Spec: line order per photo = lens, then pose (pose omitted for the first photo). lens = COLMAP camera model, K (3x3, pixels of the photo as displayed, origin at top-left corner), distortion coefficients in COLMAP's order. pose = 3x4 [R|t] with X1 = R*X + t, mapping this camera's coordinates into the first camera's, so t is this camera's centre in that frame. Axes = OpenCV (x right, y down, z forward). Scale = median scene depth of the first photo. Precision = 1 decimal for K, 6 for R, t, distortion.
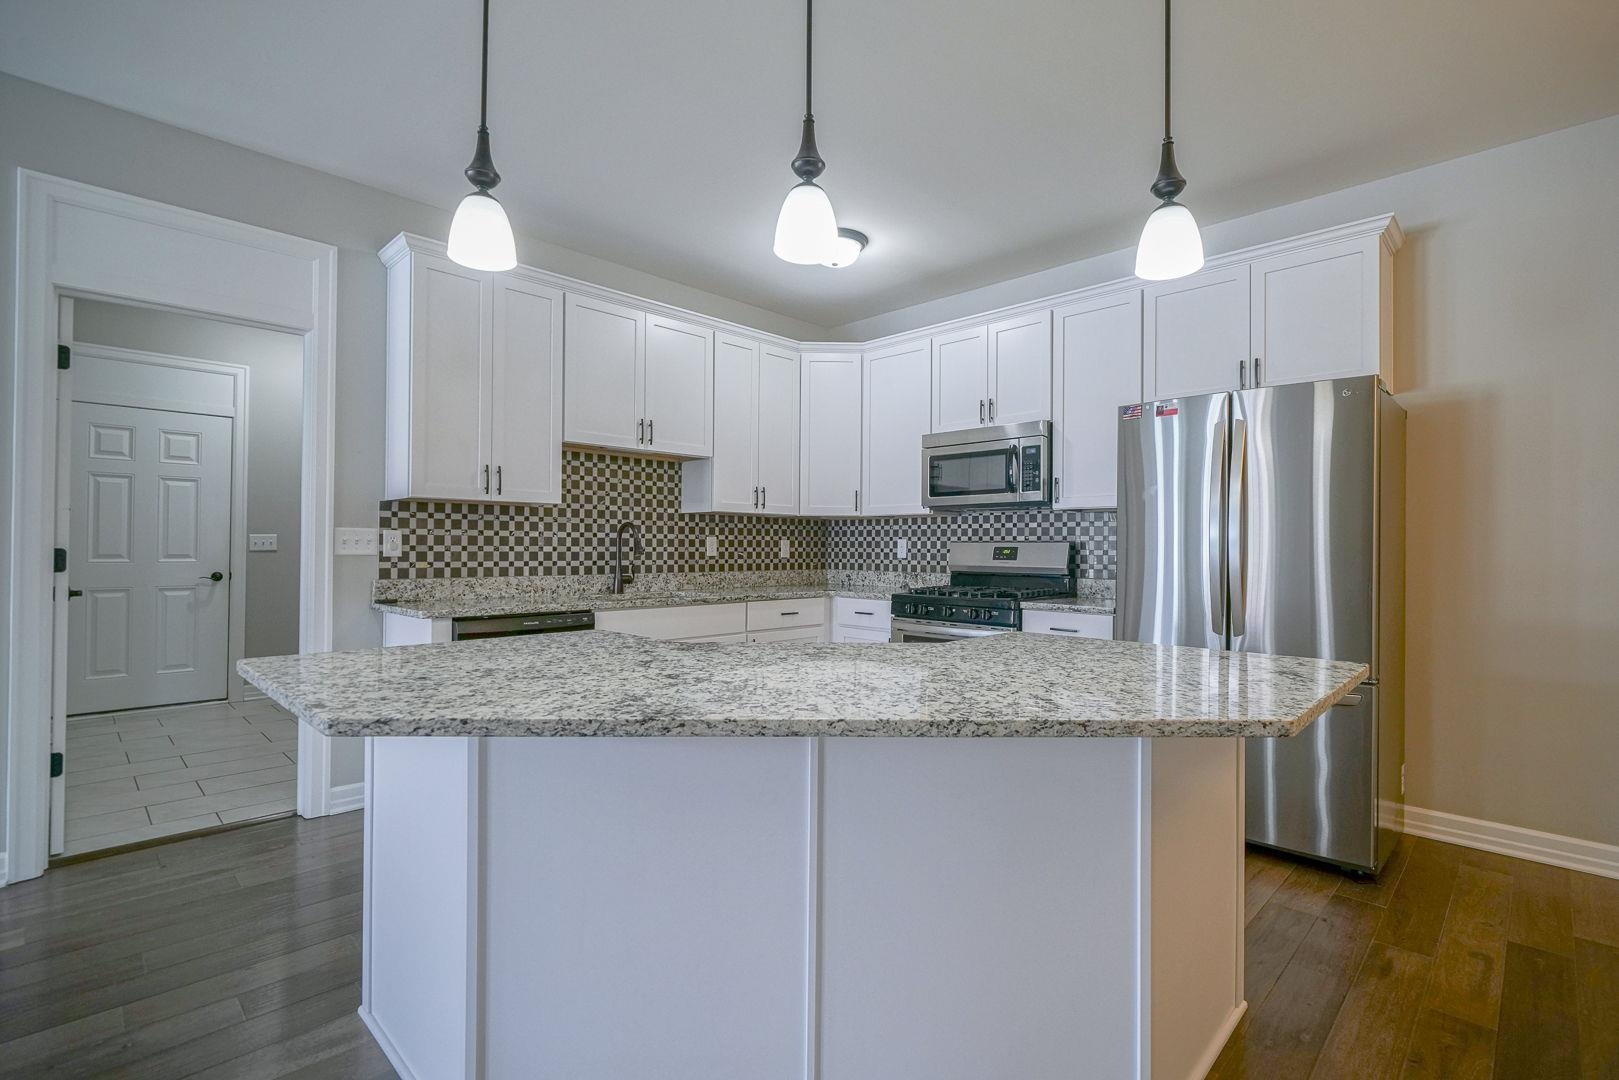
lens RADIAL K [[745.9, 0, 801.7], [0, 745.9, 540.6], [0, 0, 1]] dist [0.001970, 0.000734]
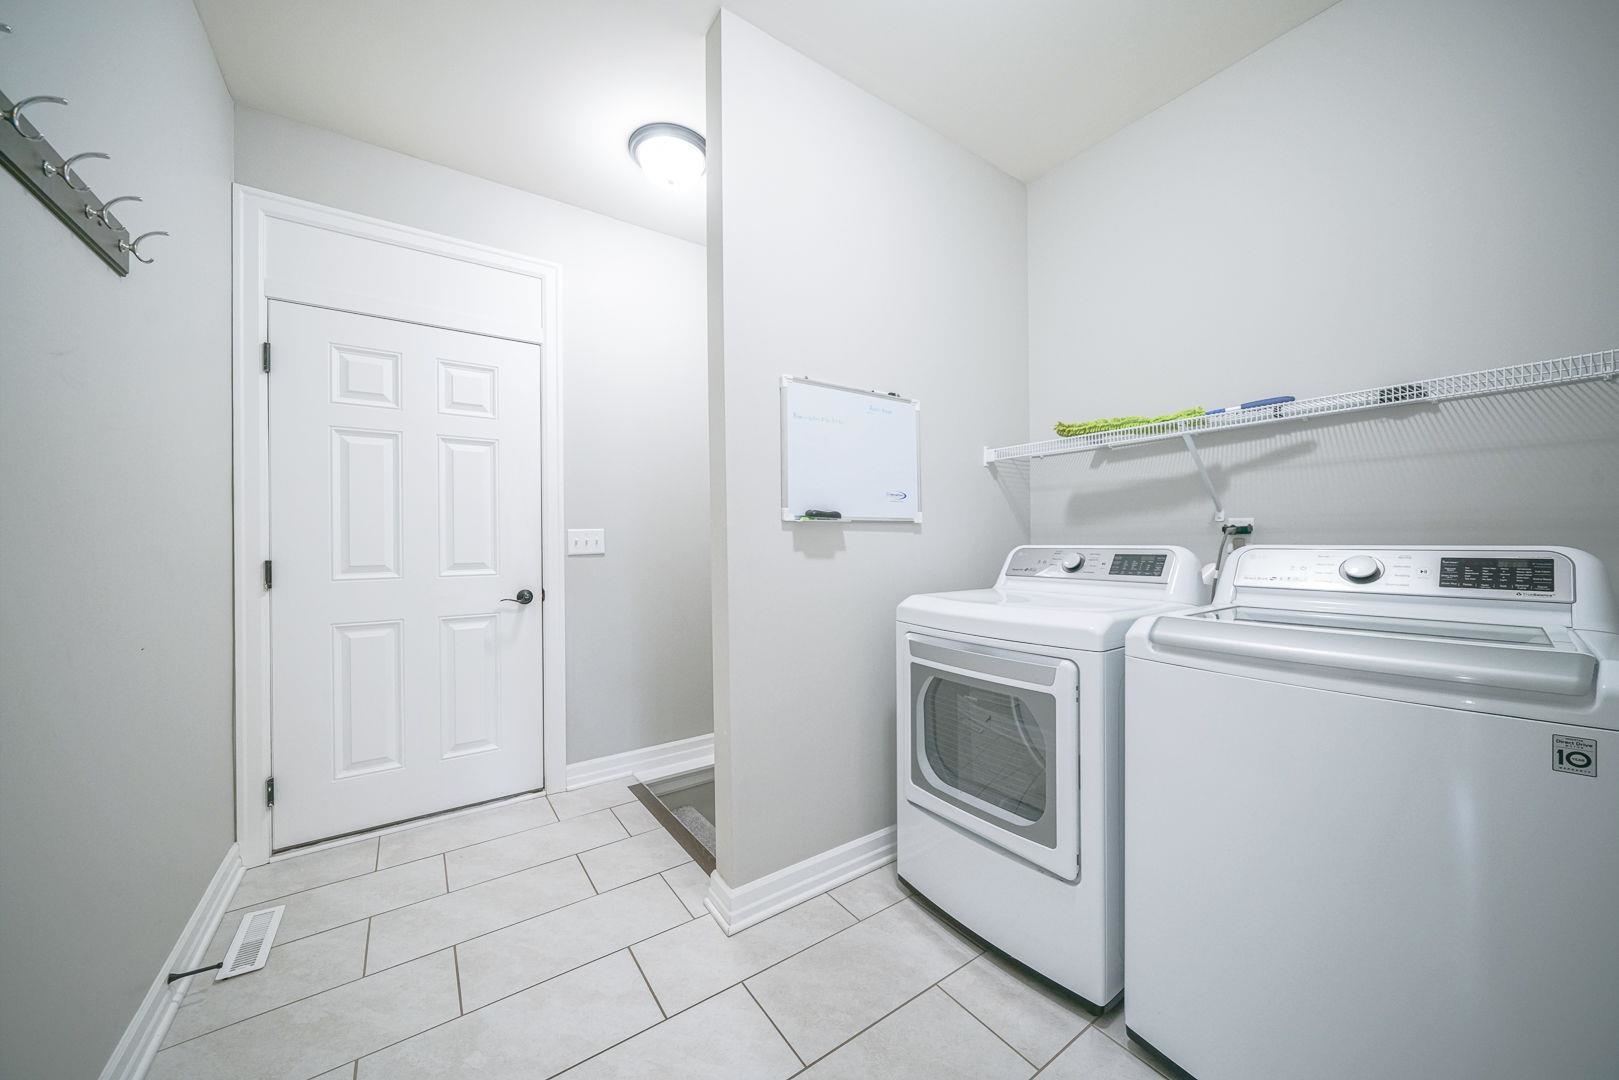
lens RADIAL K [[551.7, 0, 794.6], [0, 551.7, 538.7], [0, 0, 1]] dist [-0.006799, -0.000173]
pose [[0.976251, -0.022732, -0.215447, -0.602749], [0.023624, 0.999720, 0.001563, 0.005497], [0.215352, -0.006615, 0.976514, 0.781116]]
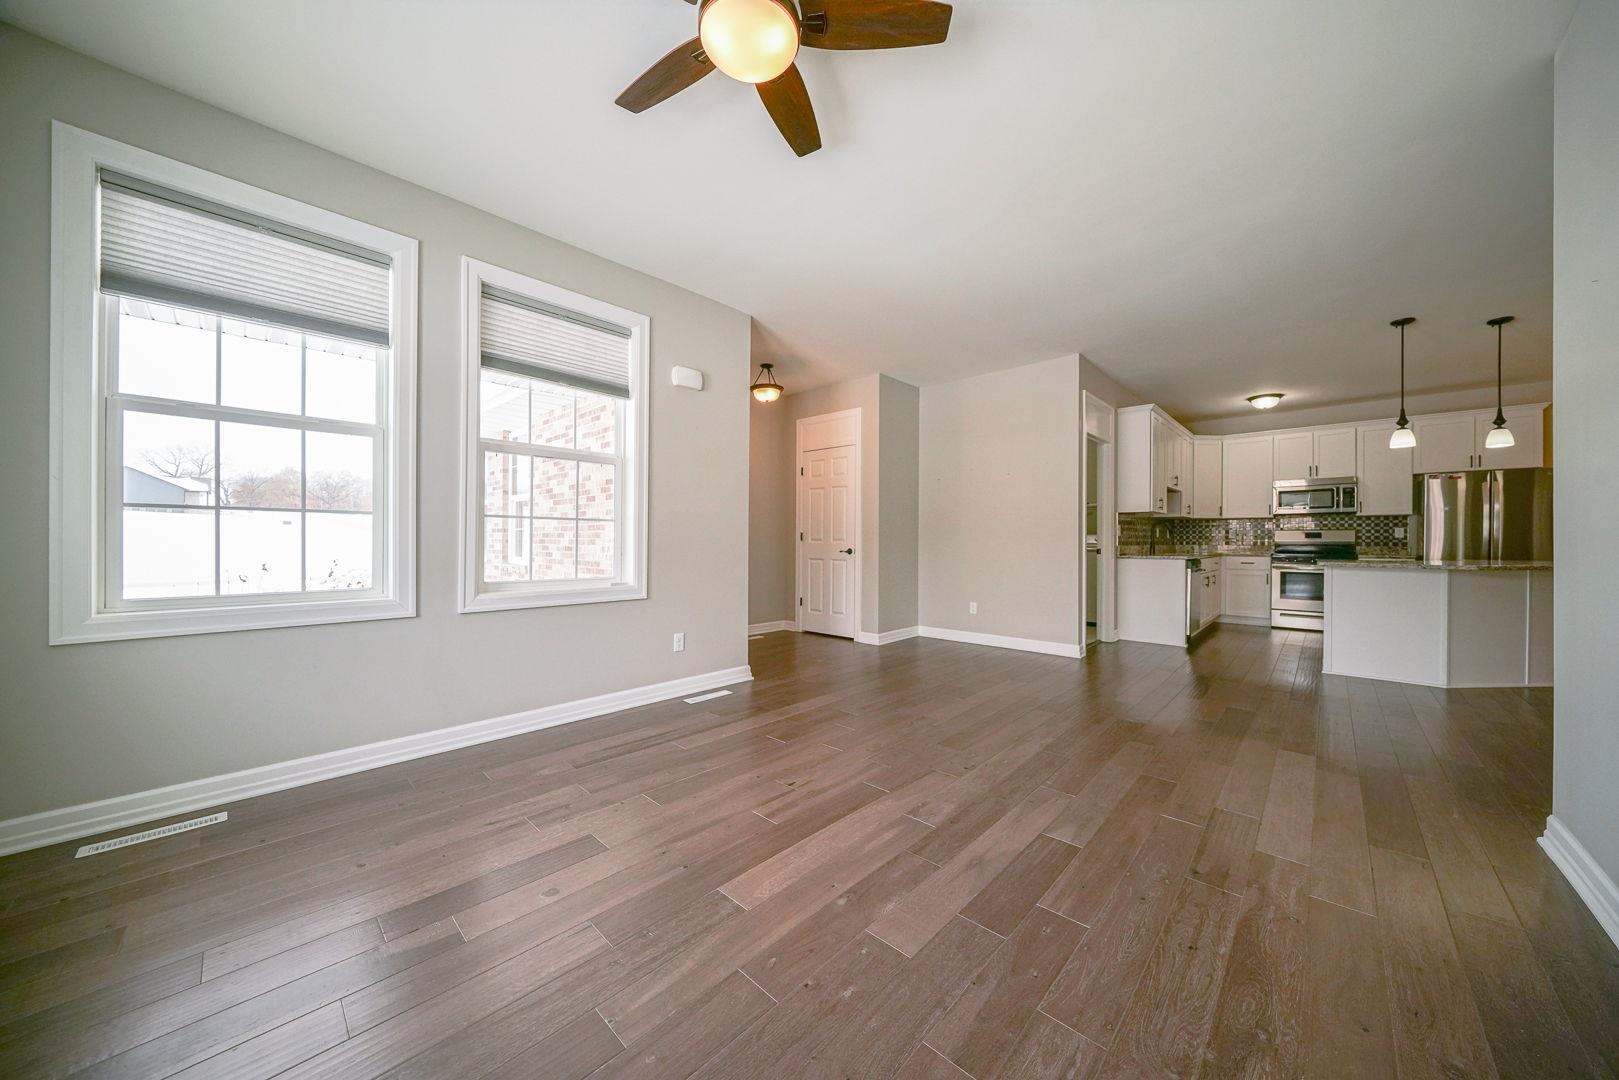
lens RADIAL K [[551.7, 0, 813.0], [0, 551.7, 542.7], [0, 0, 1]] dist [-0.006799, -0.000173]
pose [[0.999866, -0.003601, 0.015942, -1.269779], [0.003349, 0.999870, 0.015766, 0.008754], [-0.015996, -0.015710, 0.999749, -0.602428]]
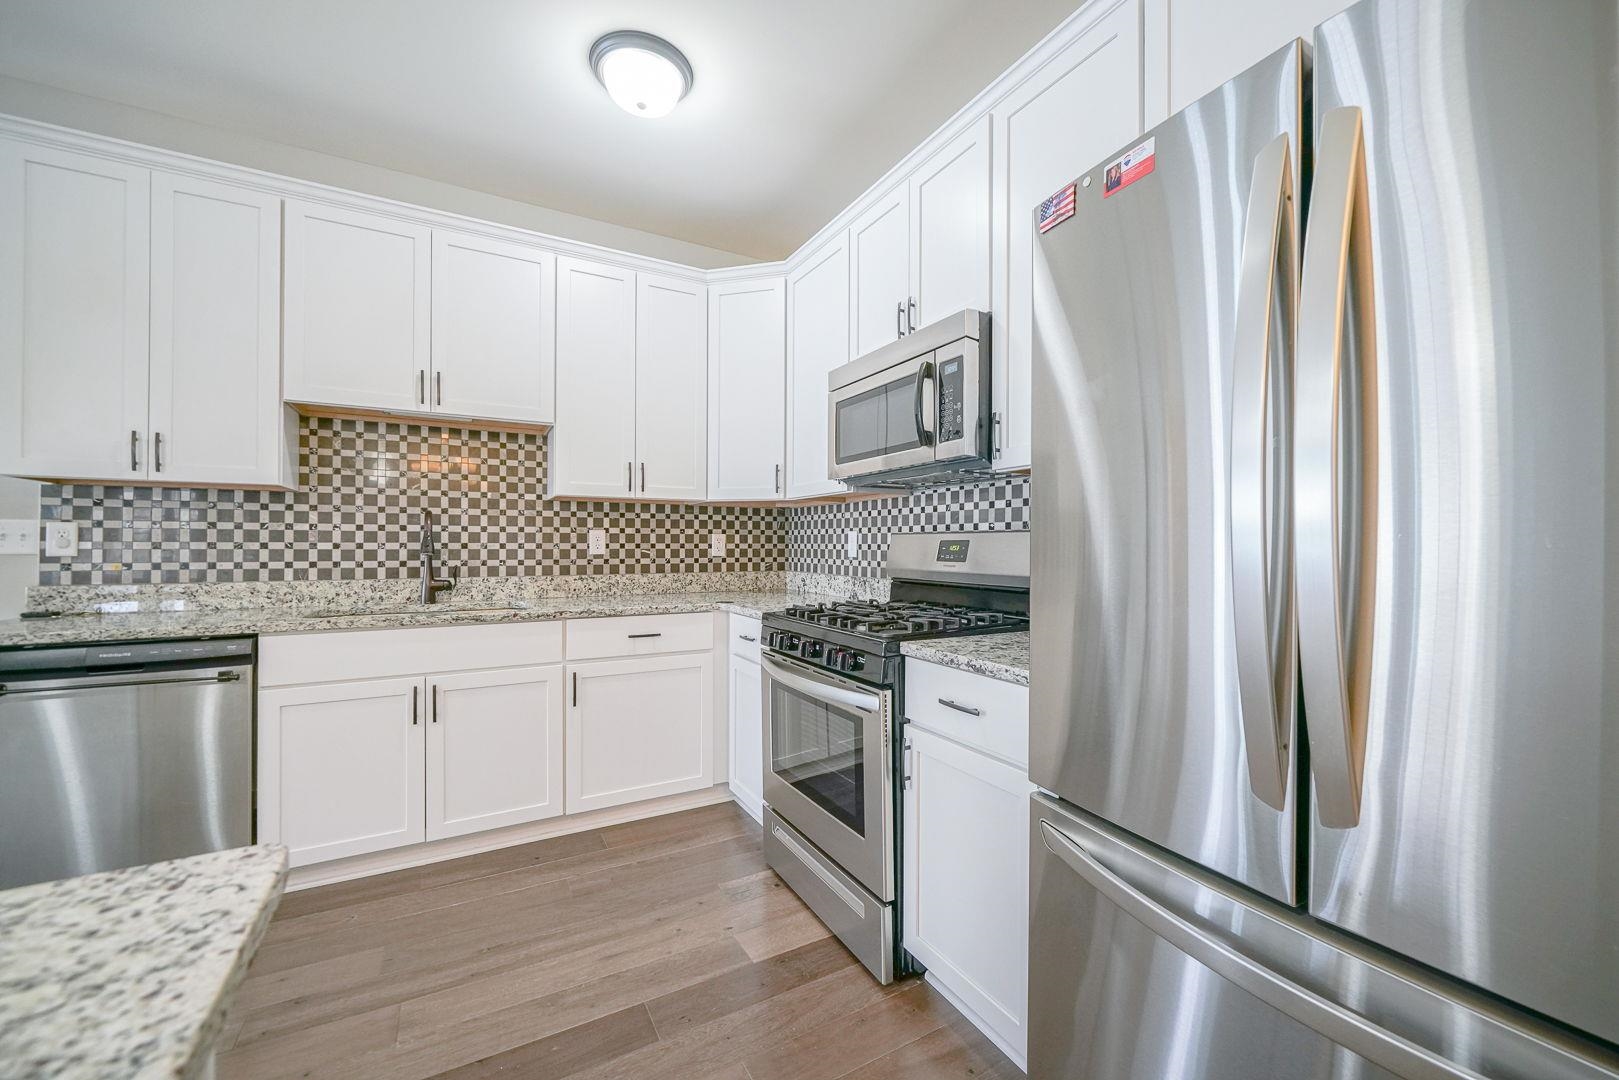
lens RADIAL K [[633.1, 0, 804.4], [0, 633.1, 544.5], [0, 0, 1]] dist [-0.004052, -0.000392]
pose [[0.961888, -0.003828, -0.273416, 0.312774], [0.006179, 0.999951, 0.007739, 0.007375], [0.273372, -0.009134, 0.961865, 0.482055]]
